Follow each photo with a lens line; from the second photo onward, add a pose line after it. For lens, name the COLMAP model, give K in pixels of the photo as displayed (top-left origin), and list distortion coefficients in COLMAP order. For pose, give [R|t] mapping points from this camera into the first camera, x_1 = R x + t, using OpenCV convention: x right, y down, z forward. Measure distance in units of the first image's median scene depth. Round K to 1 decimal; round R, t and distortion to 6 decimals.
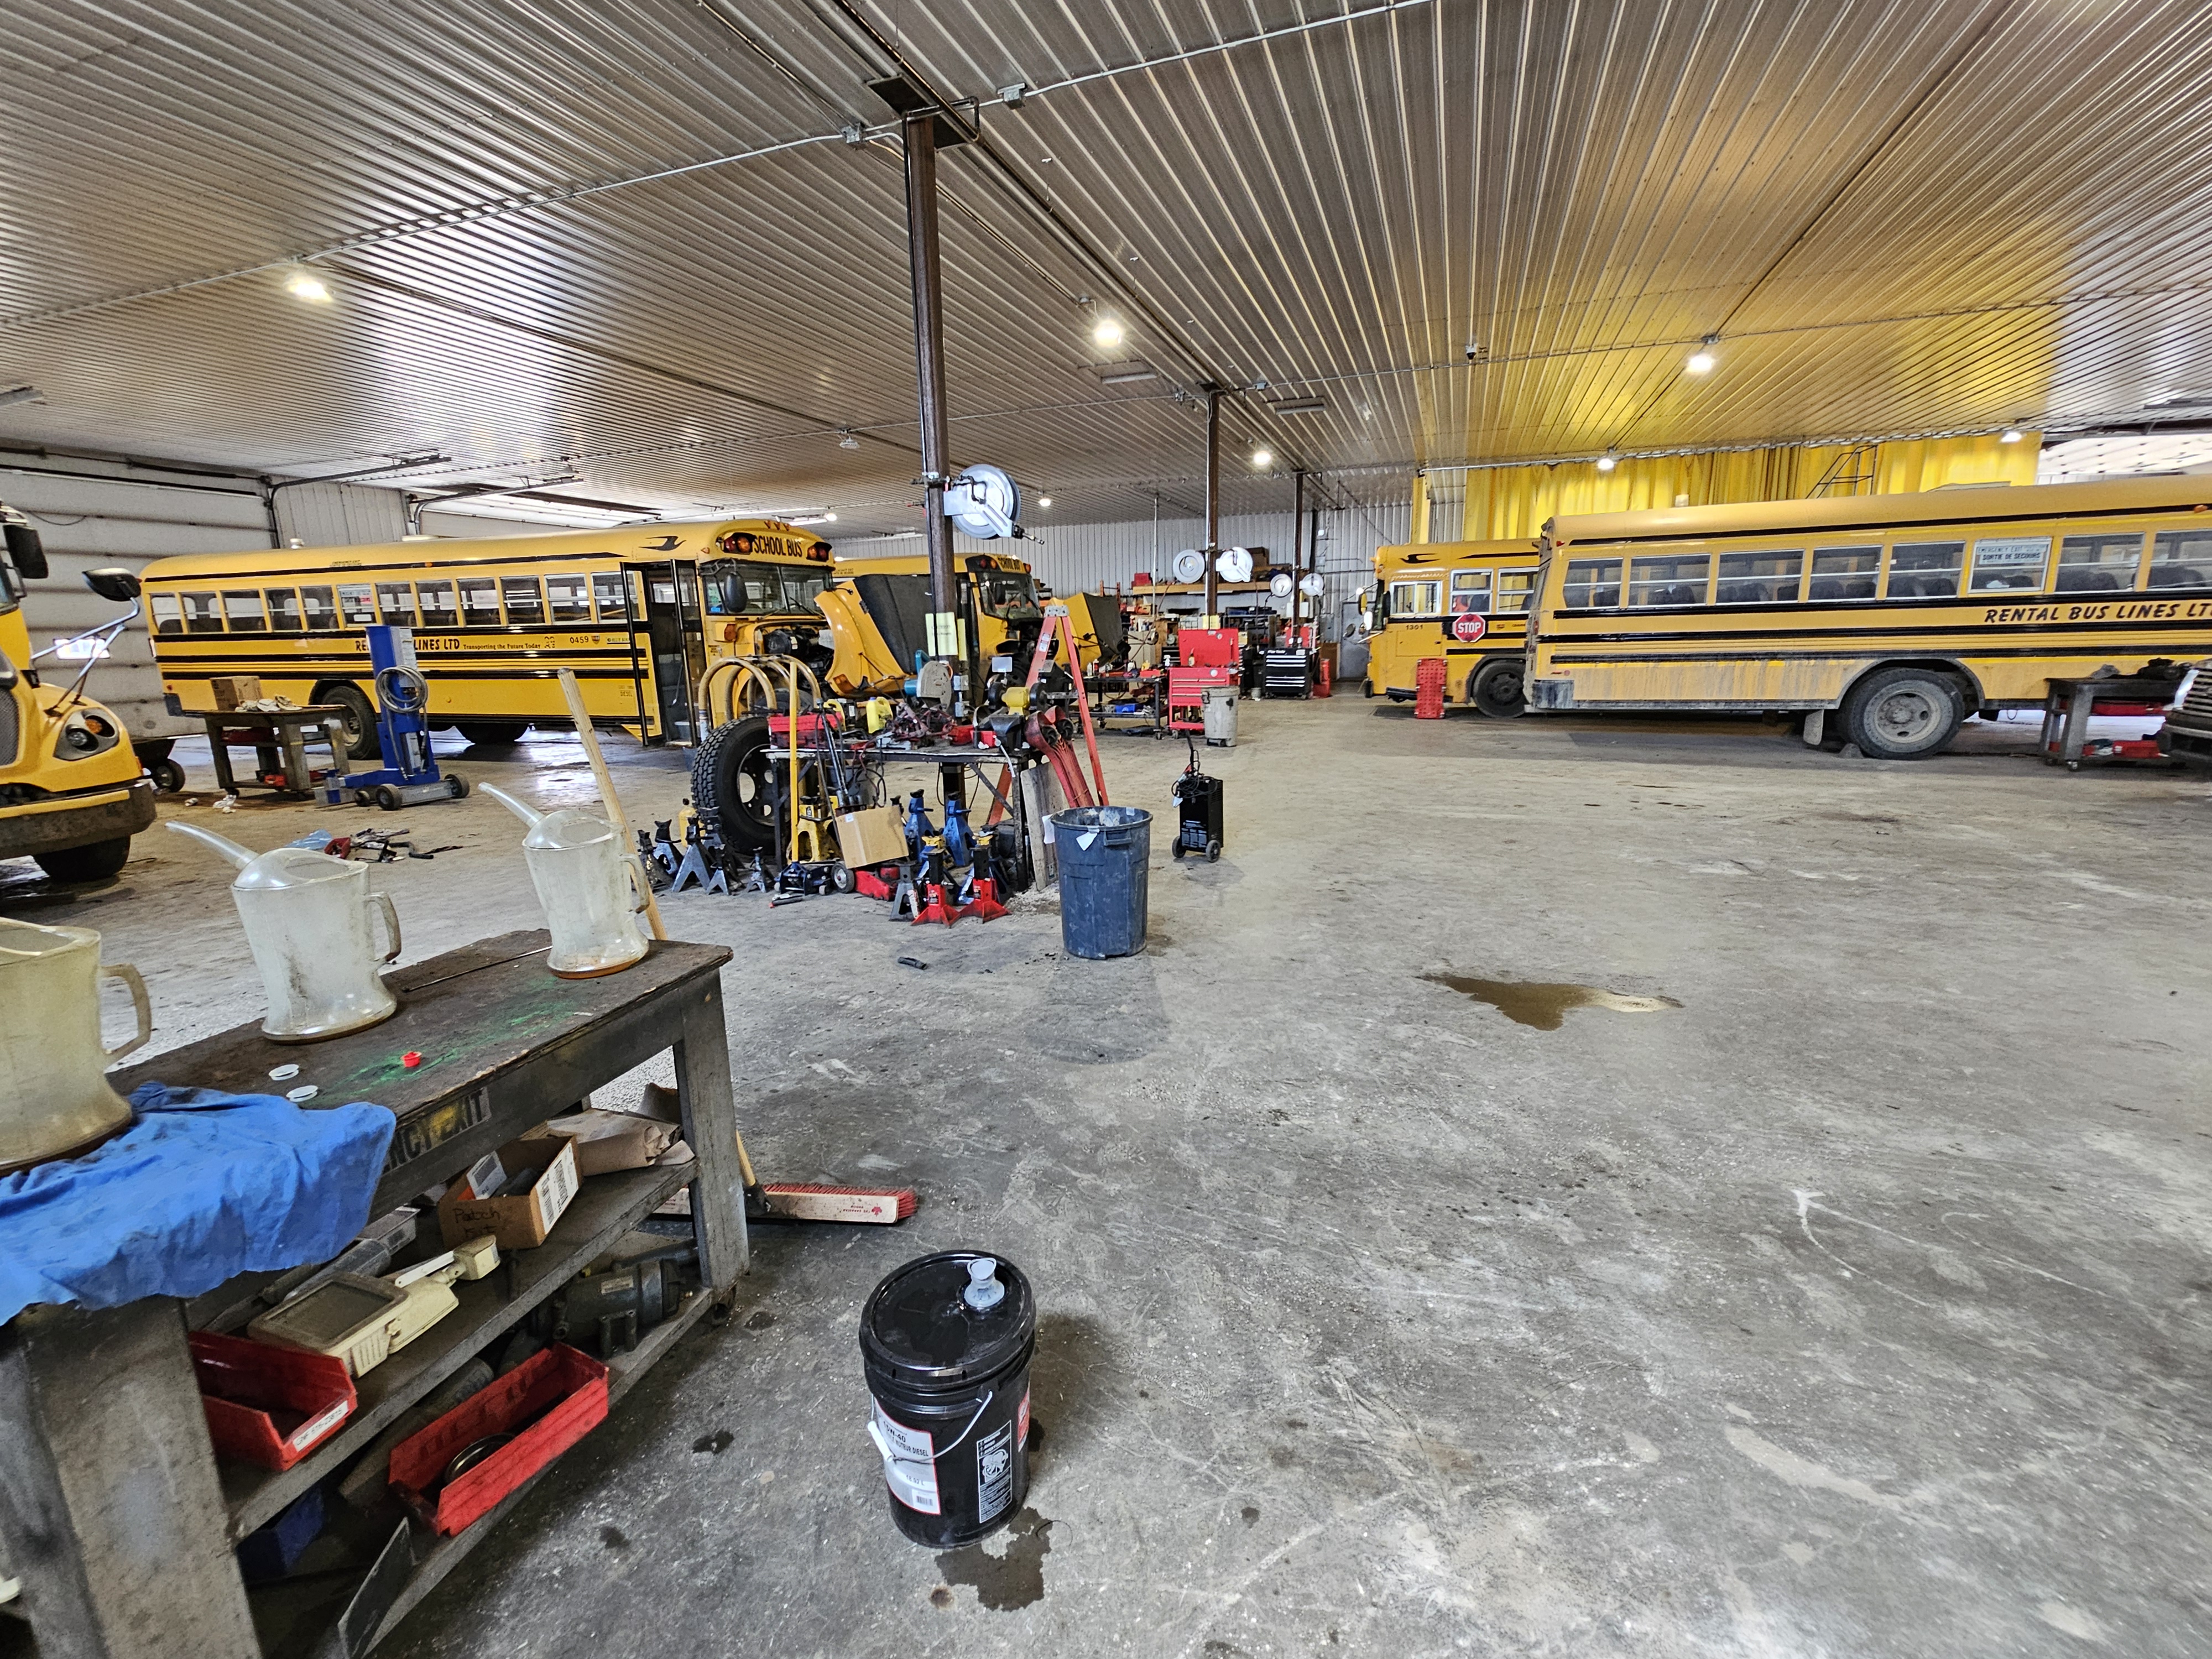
lens RADIAL K [[939.3, 0, 1106.0], [0, 939.3, 829.5], [0, 0, 1]] dist [0.001141, -0.001145]
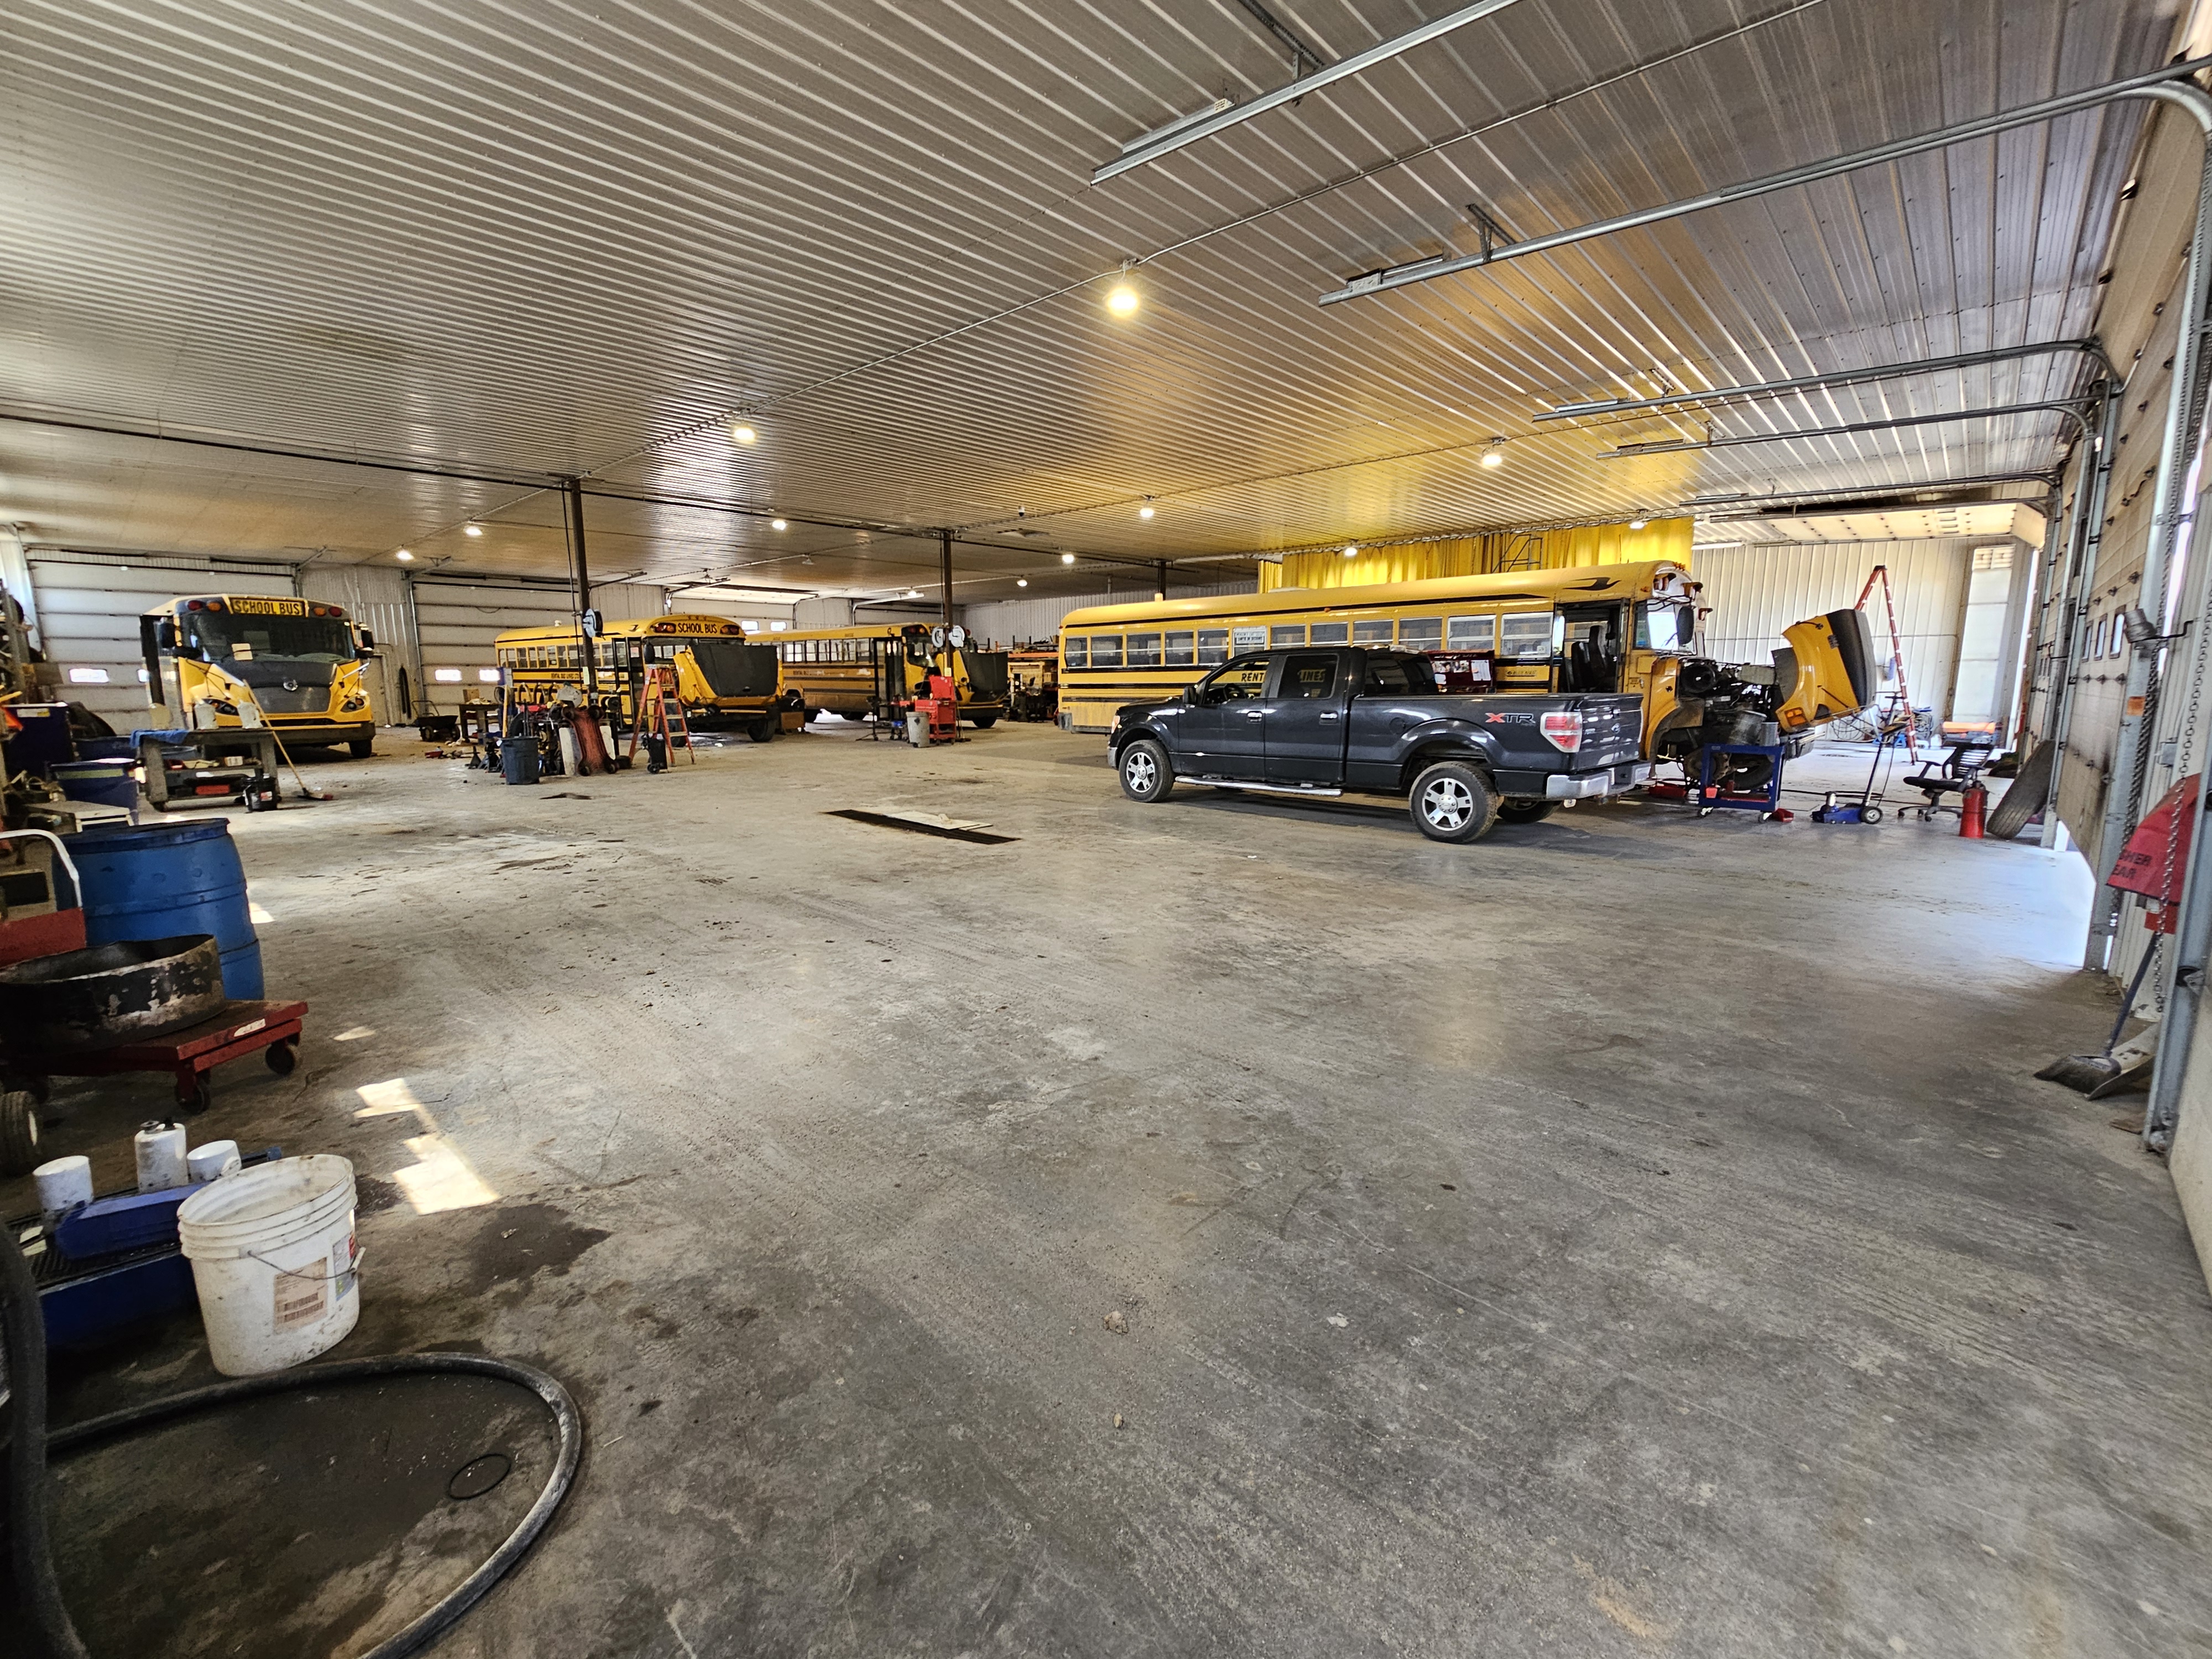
lens RADIAL K [[939.3, 0, 1106.0], [0, 939.3, 829.5], [0, 0, 1]] dist [0.001141, -0.001145]
pose [[0.922946, 0.080165, -0.376489, 0.938124], [-0.095377, 0.995200, -0.021907, 0.054019], [0.372926, 0.056127, 0.926162, -0.350021]]
